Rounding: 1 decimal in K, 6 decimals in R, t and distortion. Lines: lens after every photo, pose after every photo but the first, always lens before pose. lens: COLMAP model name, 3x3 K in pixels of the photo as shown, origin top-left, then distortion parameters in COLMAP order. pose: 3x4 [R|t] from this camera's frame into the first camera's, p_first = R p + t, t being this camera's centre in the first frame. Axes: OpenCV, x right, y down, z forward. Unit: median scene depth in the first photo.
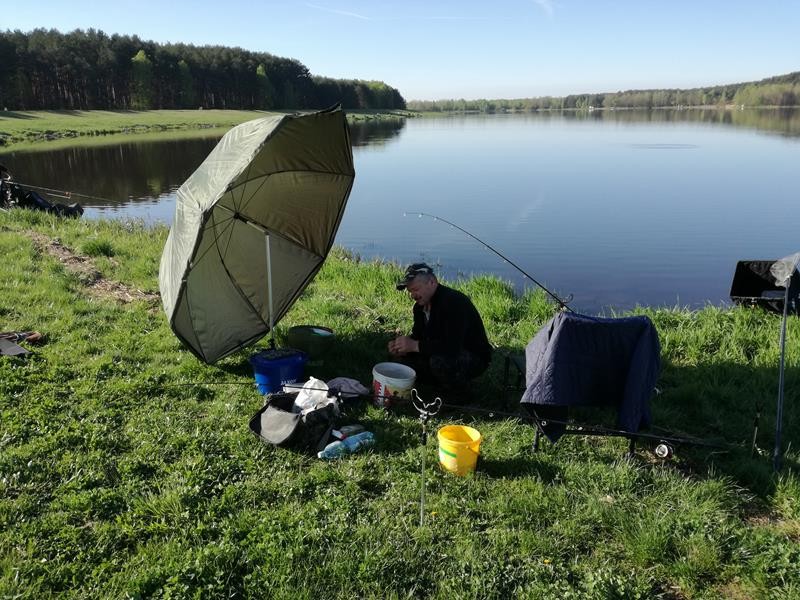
lens RADIAL K [[657.1, 0, 400.0], [0, 657.1, 300.0], [0, 0, 1]] dist [0.032481, -0.071426]
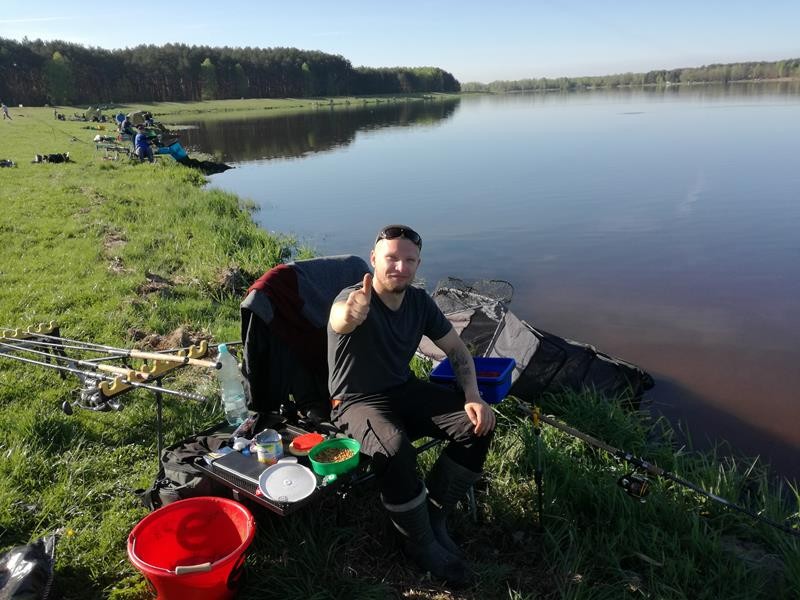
lens RADIAL K [[651.5, 0, 400.0], [0, 651.5, 300.0], [0, 0, 1]] dist [0.067178, -0.121717]
pose [[0.987120, 0.021156, -0.158575, 0.095463], [-0.016764, 0.999439, 0.028982, 0.036668], [0.159099, -0.025950, 0.986921, -0.132855]]
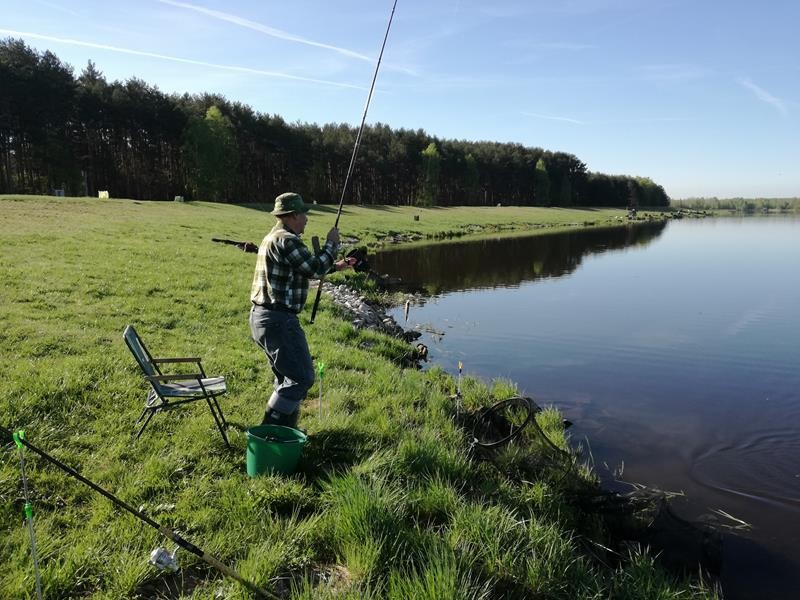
lens RADIAL K [[652.1, 0, 400.0], [0, 652.1, 300.0], [0, 0, 1]] dist [0.104654, -0.212413]
pose [[0.947324, 0.051239, -0.316152, -0.049721], [-0.095590, 0.987362, -0.126407, -0.016233], [0.305680, 0.149969, 0.940250, 0.059713]]
